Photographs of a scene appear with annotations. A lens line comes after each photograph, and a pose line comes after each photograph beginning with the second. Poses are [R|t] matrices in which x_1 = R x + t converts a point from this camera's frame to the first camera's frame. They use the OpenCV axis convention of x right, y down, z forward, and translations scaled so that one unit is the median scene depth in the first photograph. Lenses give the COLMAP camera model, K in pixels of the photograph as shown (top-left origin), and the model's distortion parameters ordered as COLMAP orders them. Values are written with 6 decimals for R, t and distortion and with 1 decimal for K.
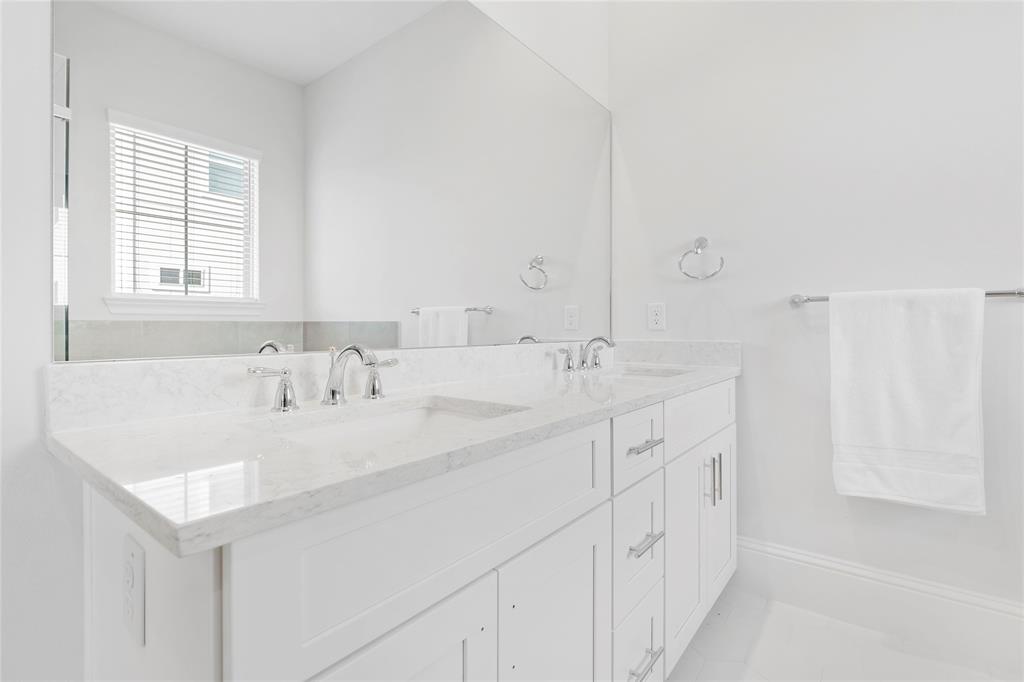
lens RADIAL K [[475.5, 0, 514.3], [0, 475.5, 331.5], [0, 0, 1]] dist [-0.002270, 0.000228]
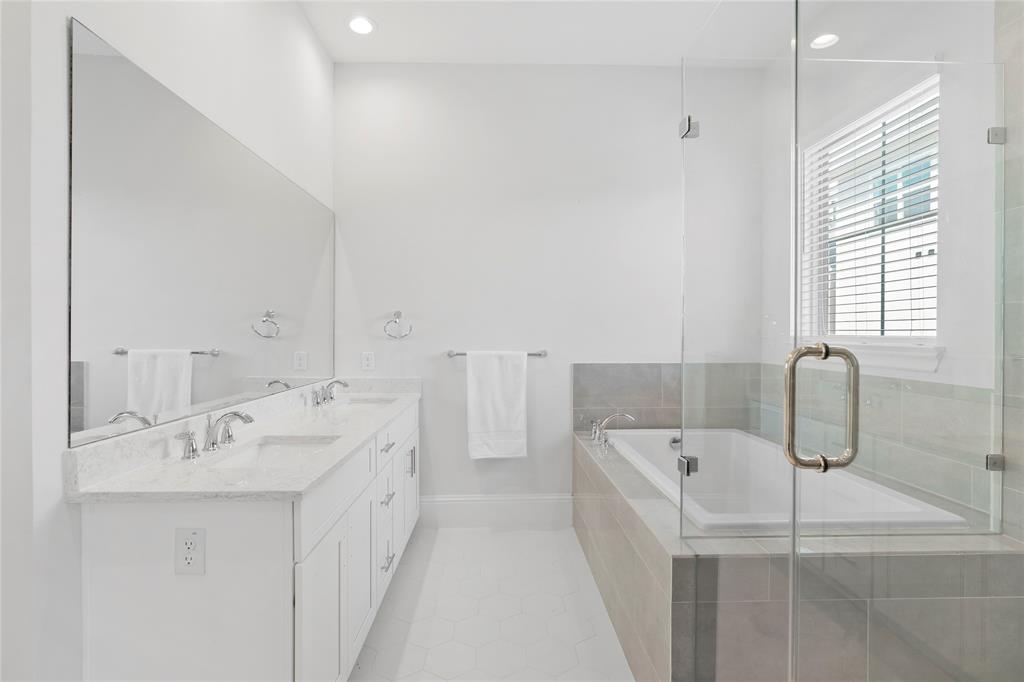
lens RADIAL K [[469.6, 0, 511.4], [0, 469.6, 336.1], [0, 0, 1]] dist [0.000304, 0.000841]
pose [[0.769814, 0.001512, 0.638267, -0.345050], [-0.000412, 0.999998, -0.001872, -0.127628], [-0.638269, 0.001178, 0.769813, -0.483737]]
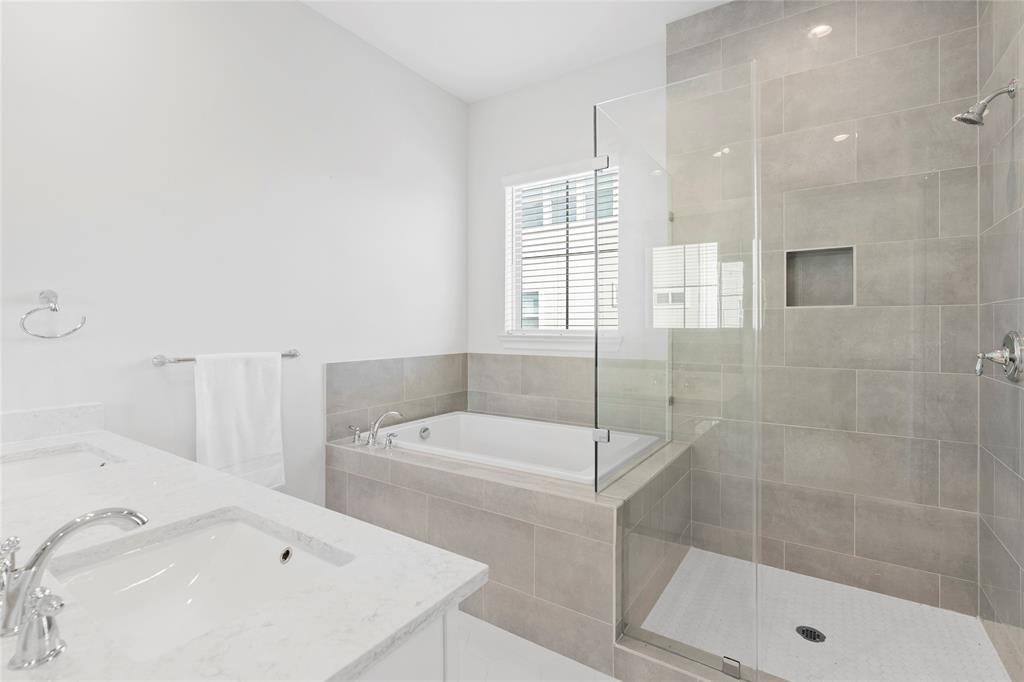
lens RADIAL K [[469.6, 0, 511.4], [0, 469.6, 336.1], [0, 0, 1]] dist [0.000304, 0.000841]
pose [[-0.068782, -0.017695, 0.997475, -0.601166], [0.006054, 0.999817, 0.018154, -0.140498], [-0.997613, 0.007287, -0.068662, 0.233356]]
